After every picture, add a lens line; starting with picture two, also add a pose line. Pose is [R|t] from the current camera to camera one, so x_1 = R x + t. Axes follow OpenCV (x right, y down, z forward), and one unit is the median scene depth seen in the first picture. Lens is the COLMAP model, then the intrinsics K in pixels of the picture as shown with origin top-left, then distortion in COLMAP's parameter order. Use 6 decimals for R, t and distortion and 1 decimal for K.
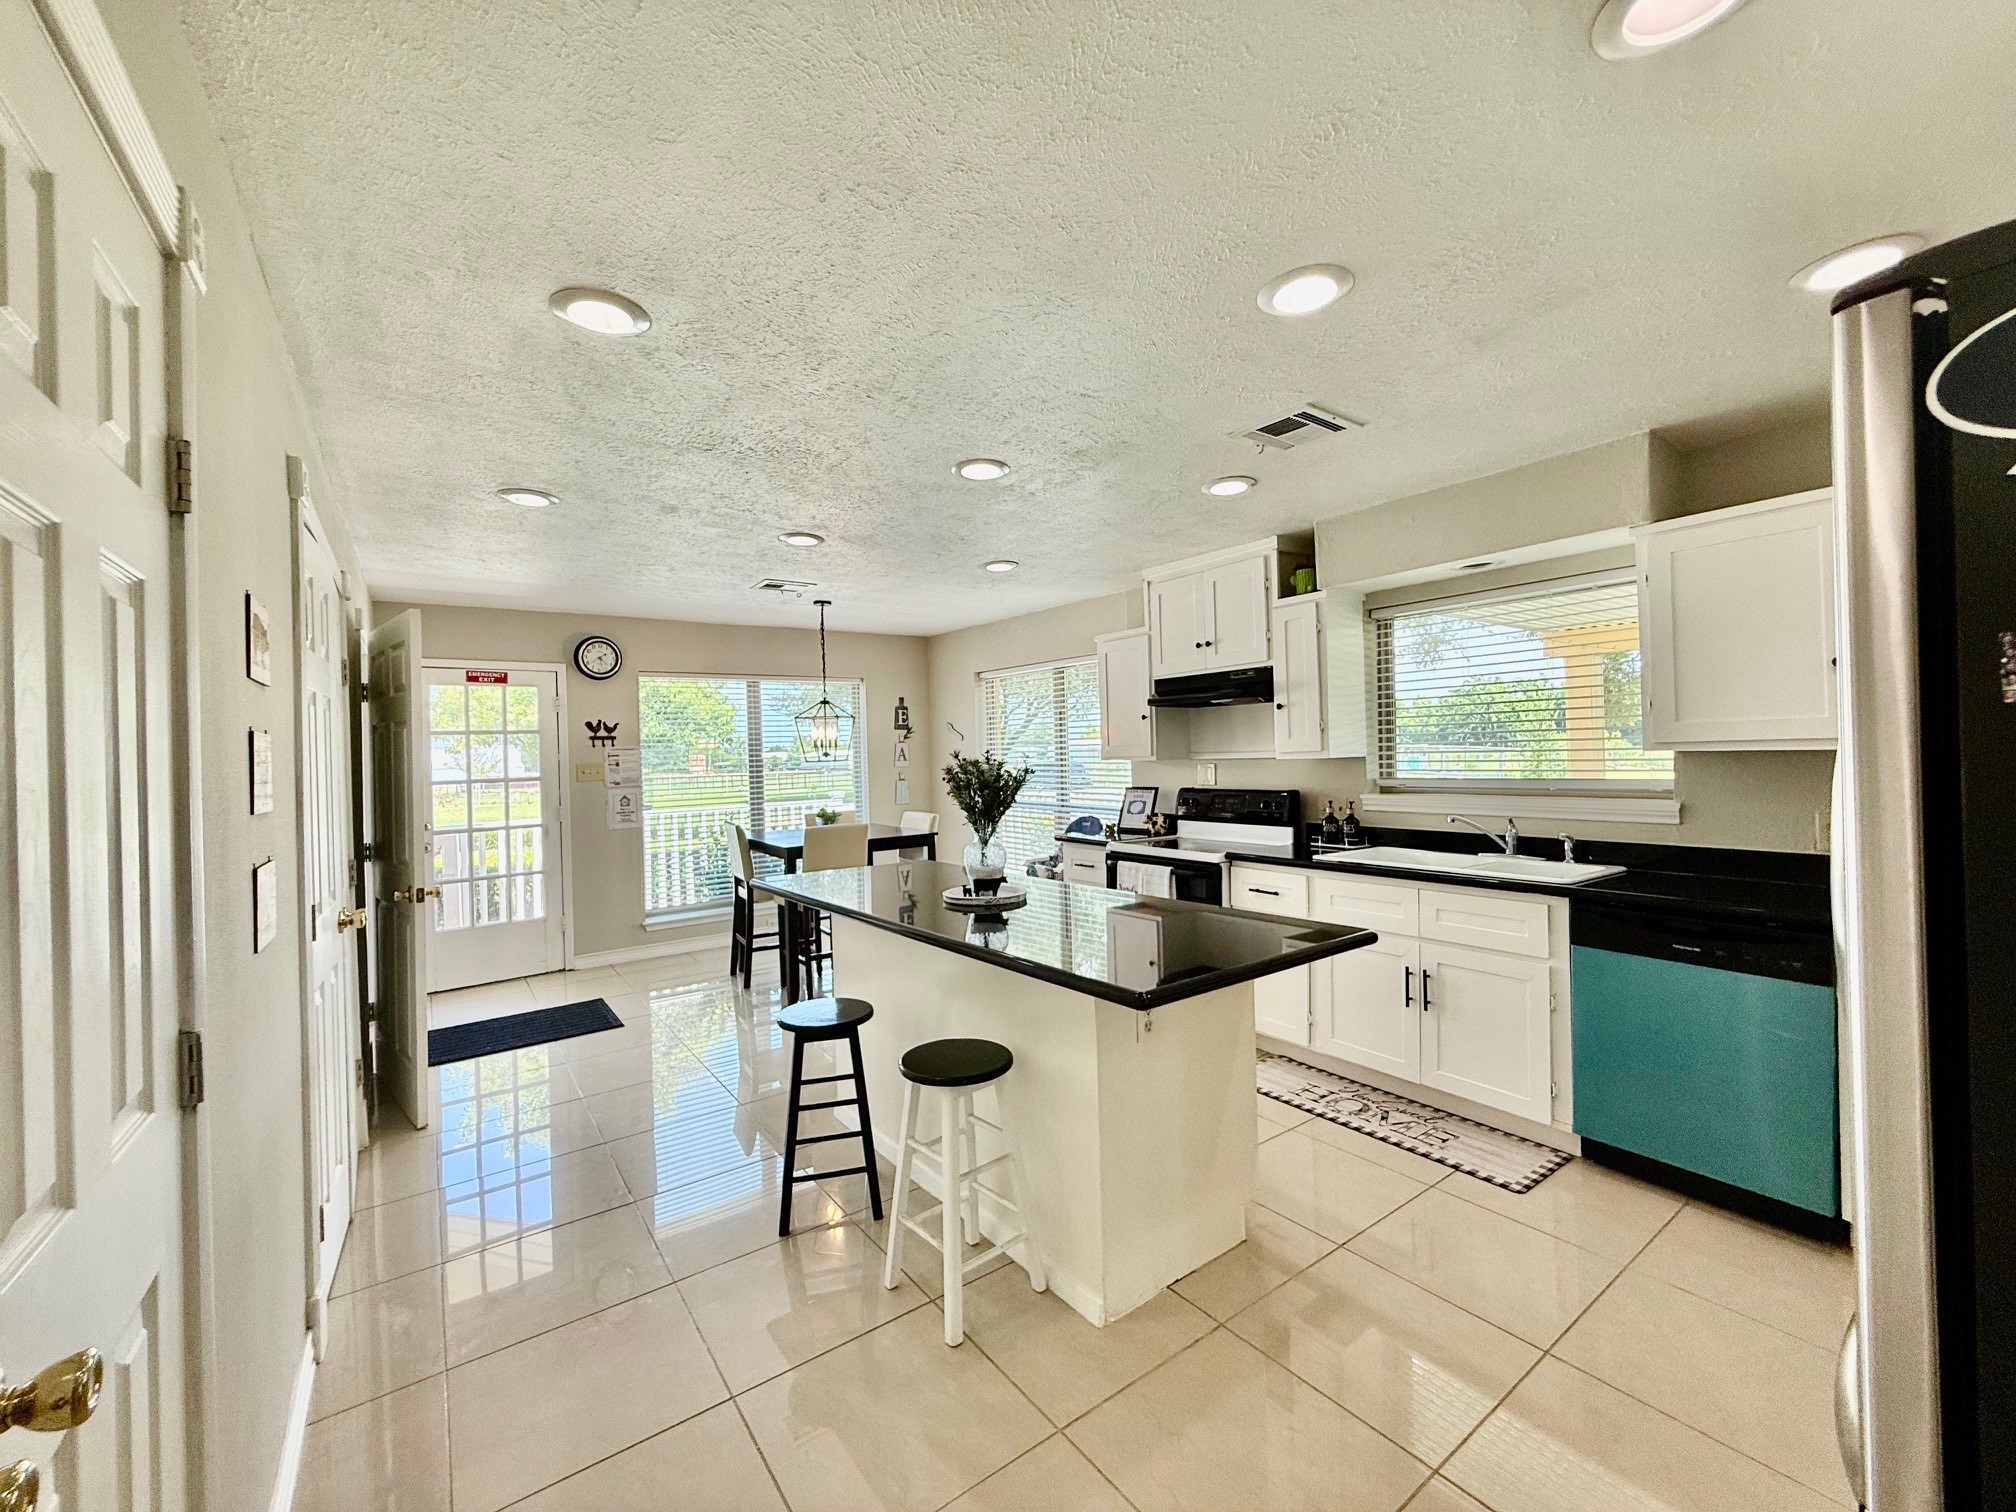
lens RADIAL K [[805.4, 0, 1006.6], [0, 805.4, 753.6], [0, 0, 1]] dist [0.002389, 0.000450]
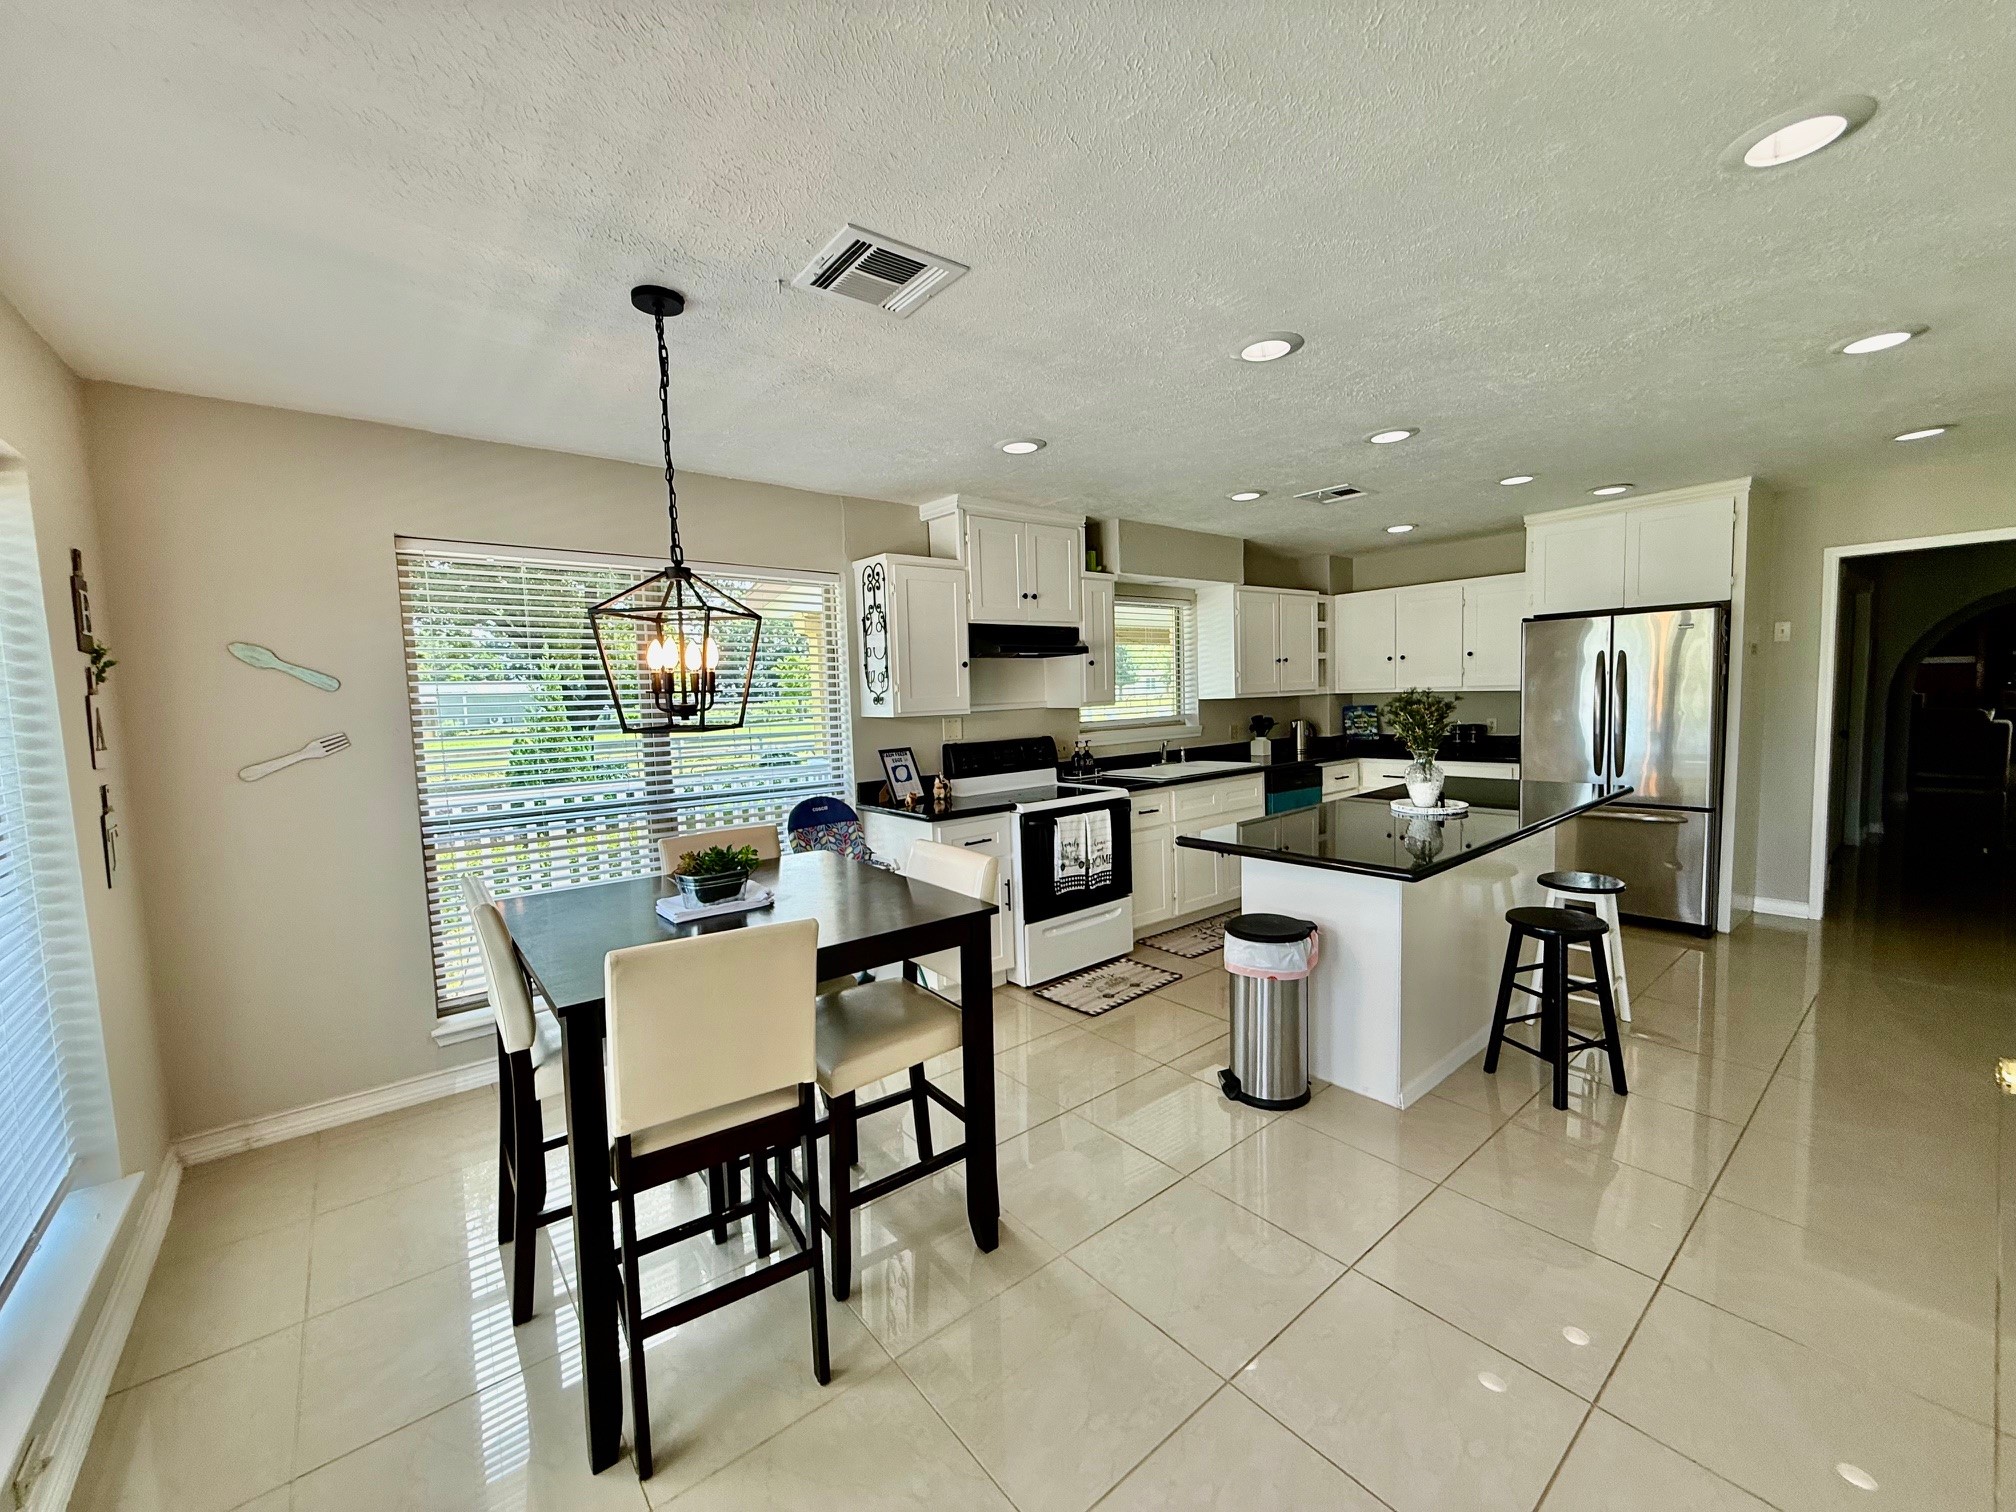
lens RADIAL K [[805.4, 0, 1006.8], [0, 805.4, 749.1], [0, 0, 1]] dist [0.002389, 0.000450]
pose [[-0.051308, -0.041450, 0.997822, -0.789654], [0.035472, 0.998432, 0.043299, 0.012053], [-0.998053, 0.037617, -0.049757, 1.111203]]
